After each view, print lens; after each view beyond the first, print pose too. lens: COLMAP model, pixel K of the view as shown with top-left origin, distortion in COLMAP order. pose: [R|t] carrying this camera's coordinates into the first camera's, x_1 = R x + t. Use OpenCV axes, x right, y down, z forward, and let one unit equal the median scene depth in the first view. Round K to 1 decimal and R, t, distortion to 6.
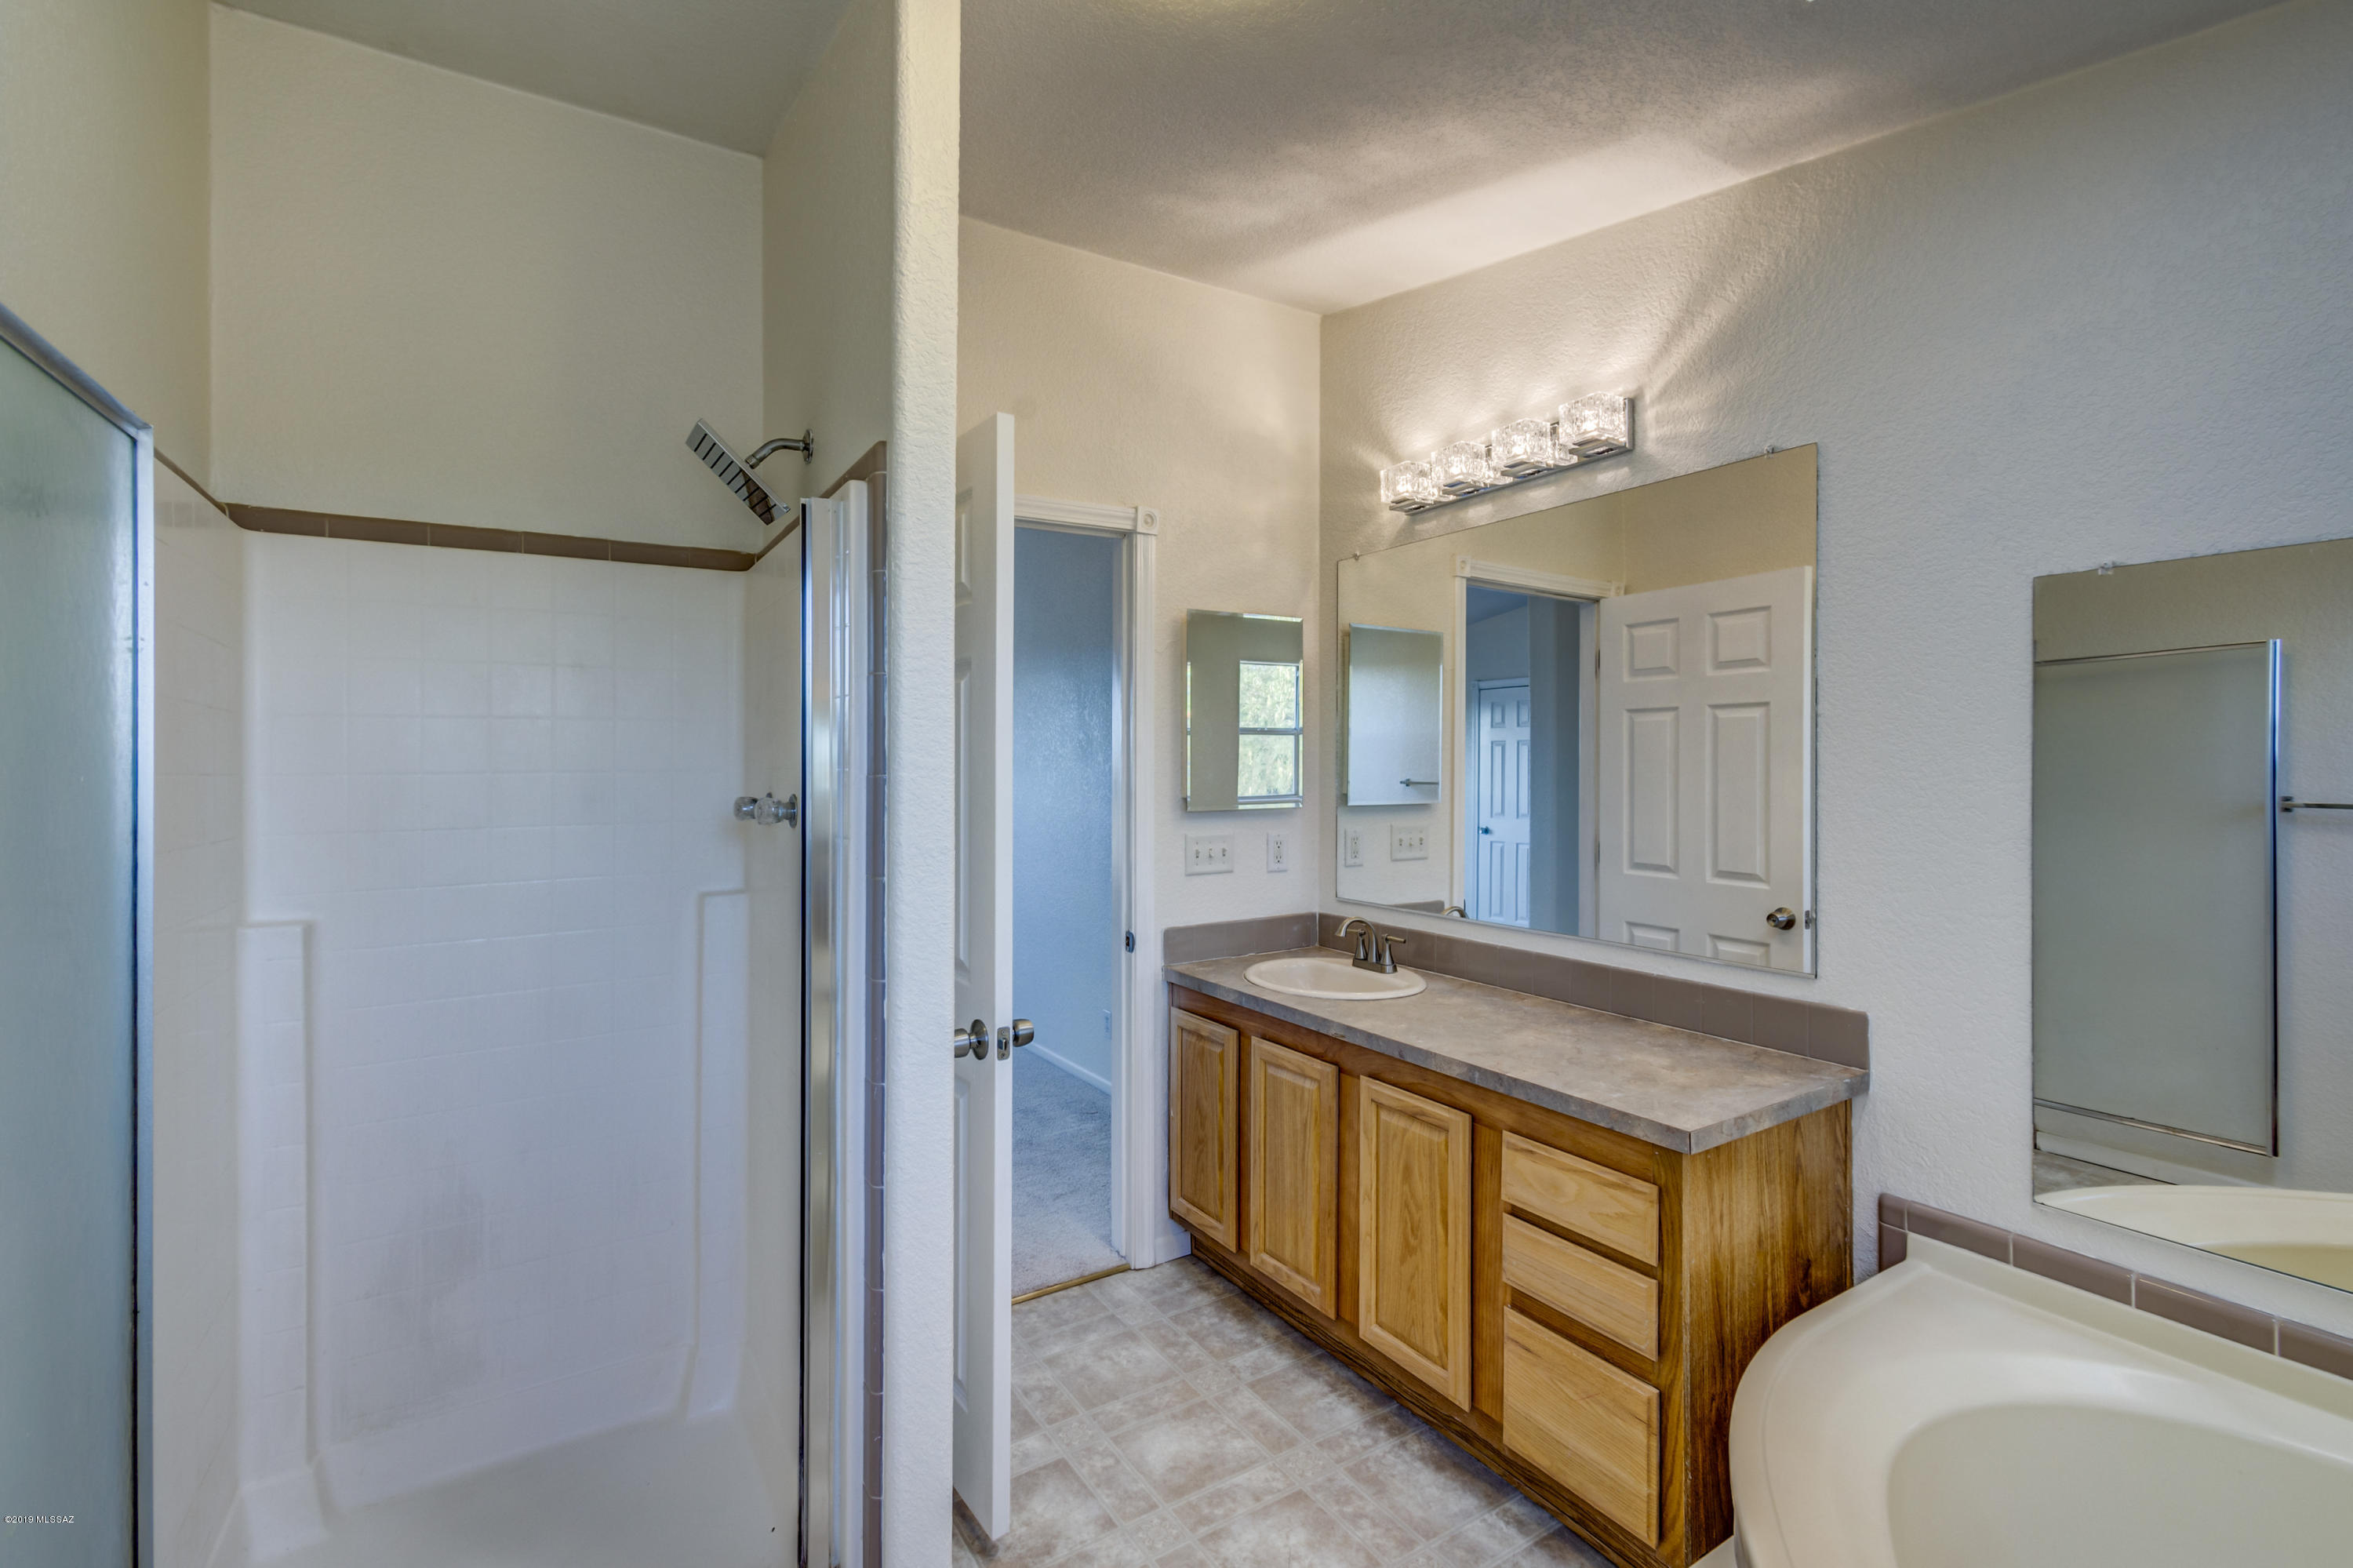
lens RADIAL K [[1042.0, 0, 1178.9], [0, 1042.0, 765.0], [0, 0, 1]] dist [-0.002082, -0.000627]
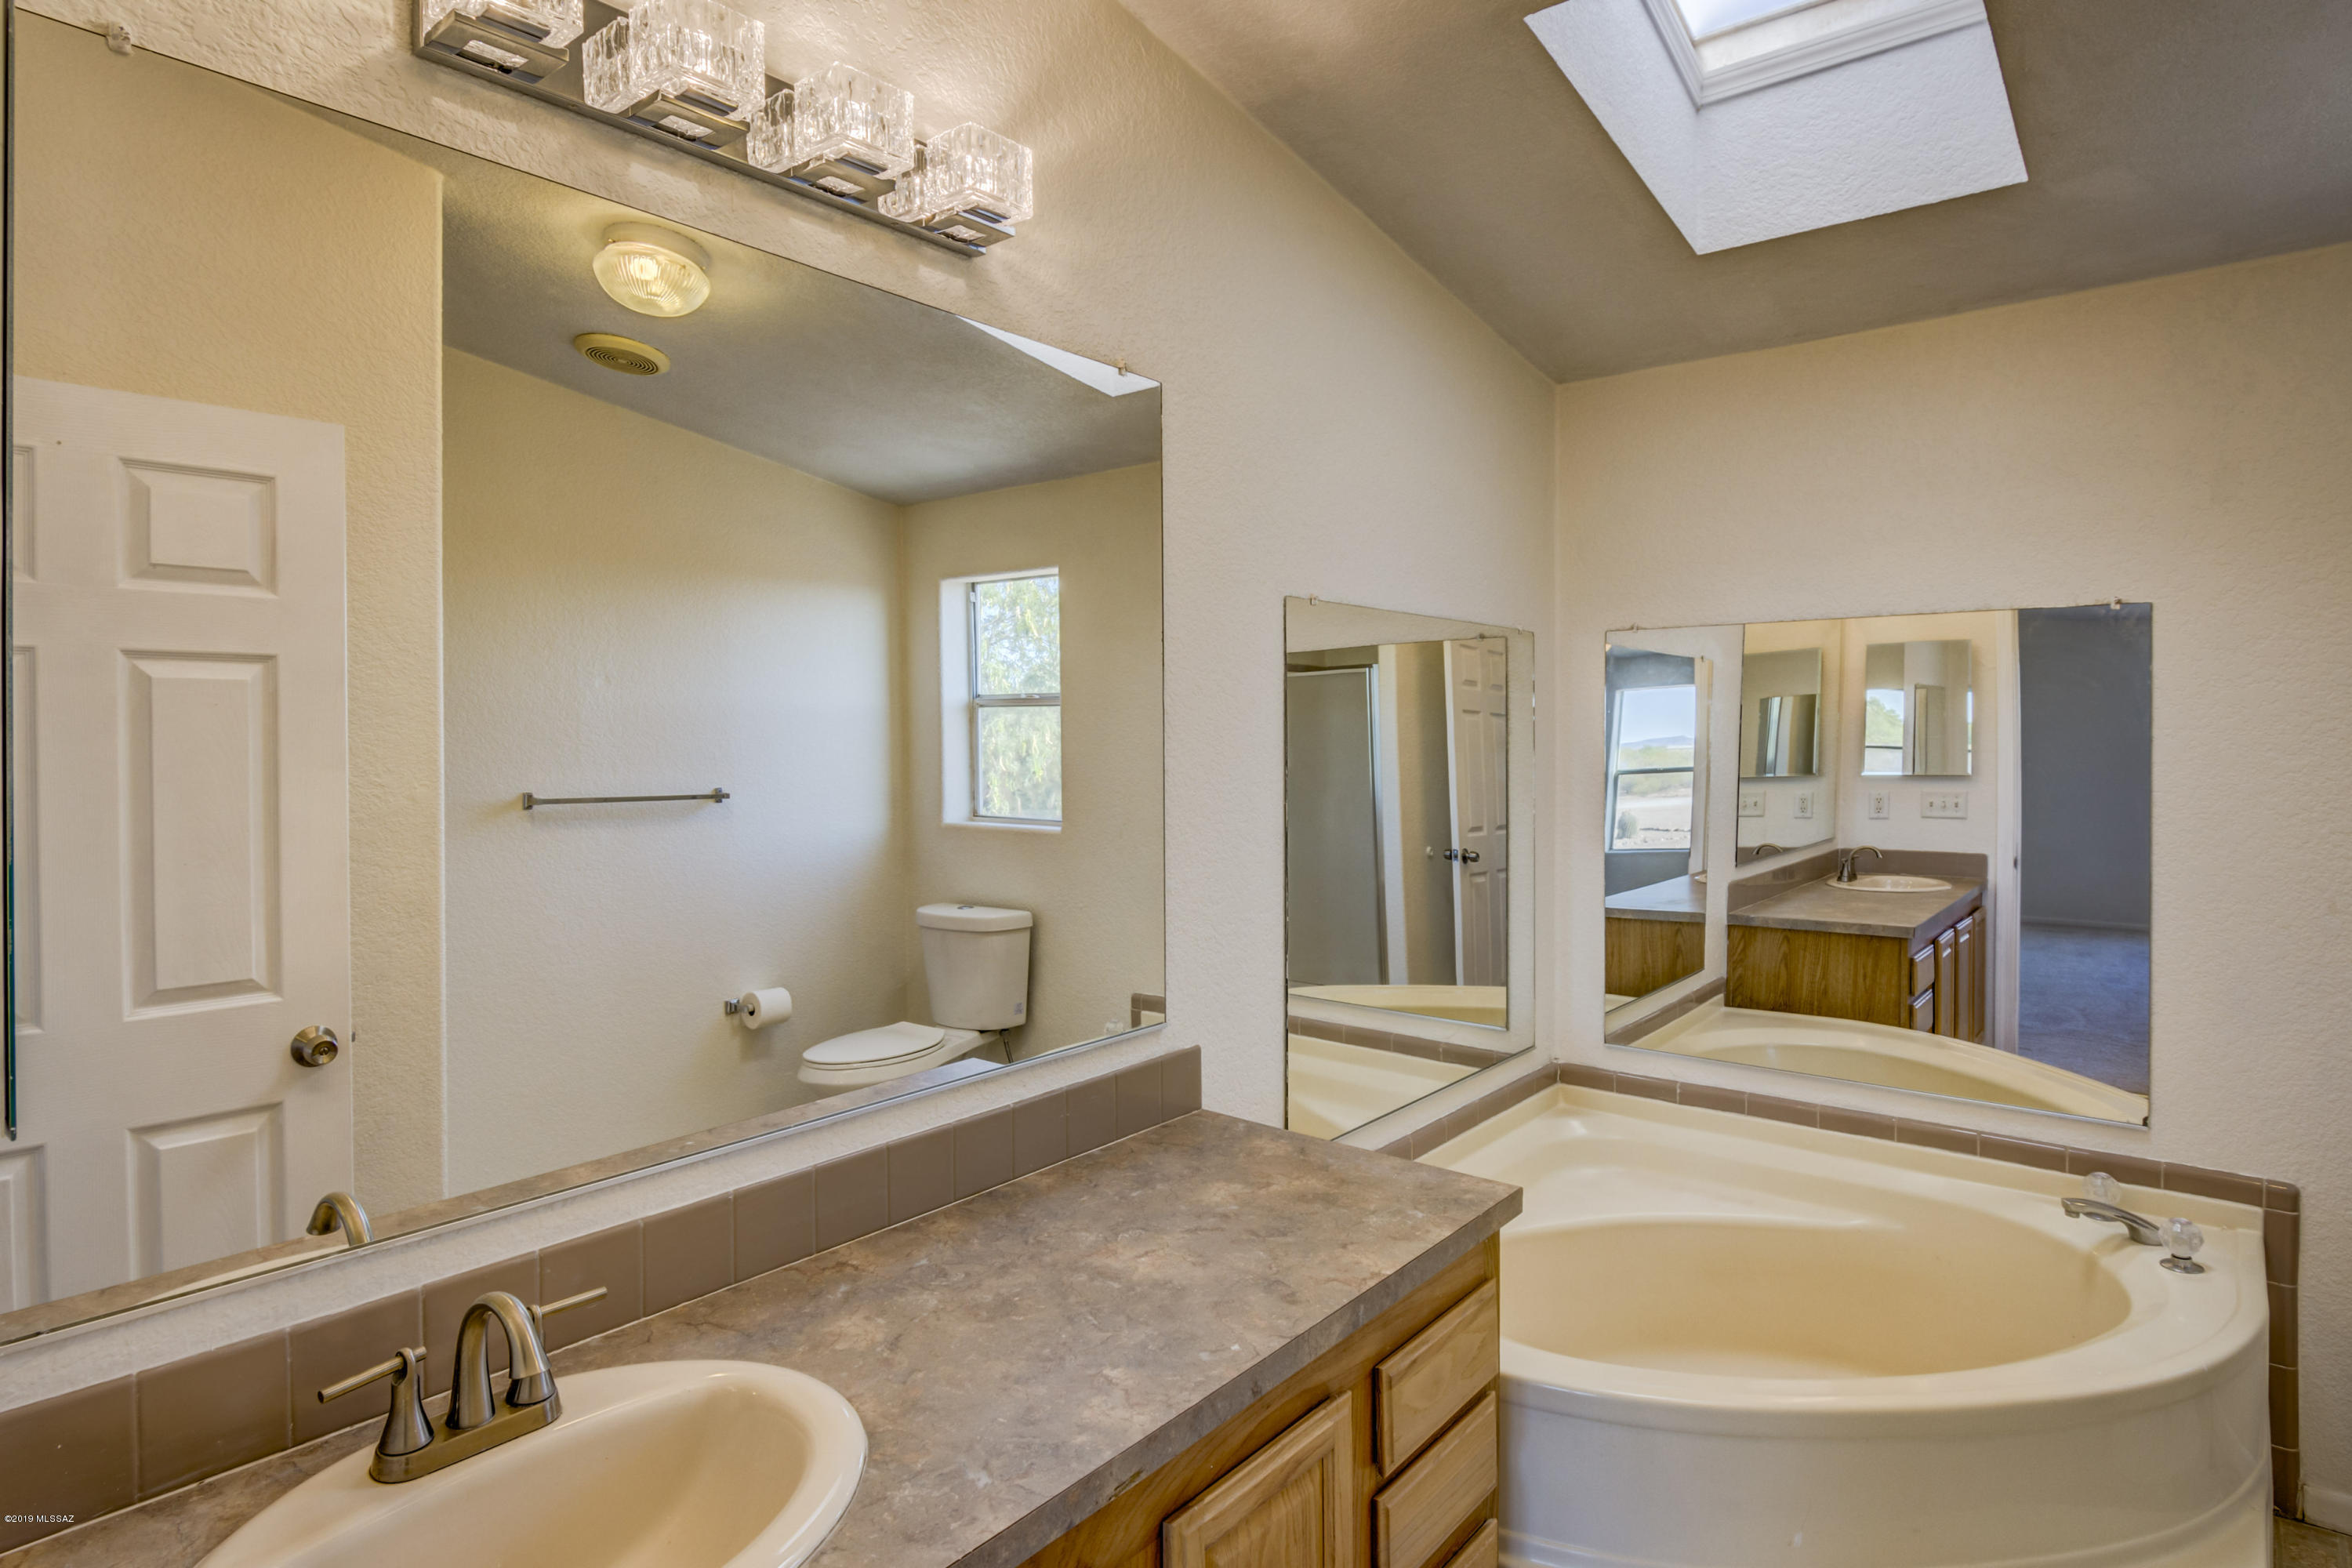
lens RADIAL K [[1269.0, 0, 1192.7], [0, 1269.0, 747.5], [0, 0, 1]] dist [-0.004509, -0.000167]
pose [[-0.331014, -0.010911, 0.943563, -0.210462], [0.003626, 0.999911, 0.012835, -0.019416], [-0.943619, 0.007670, -0.330945, 0.772733]]
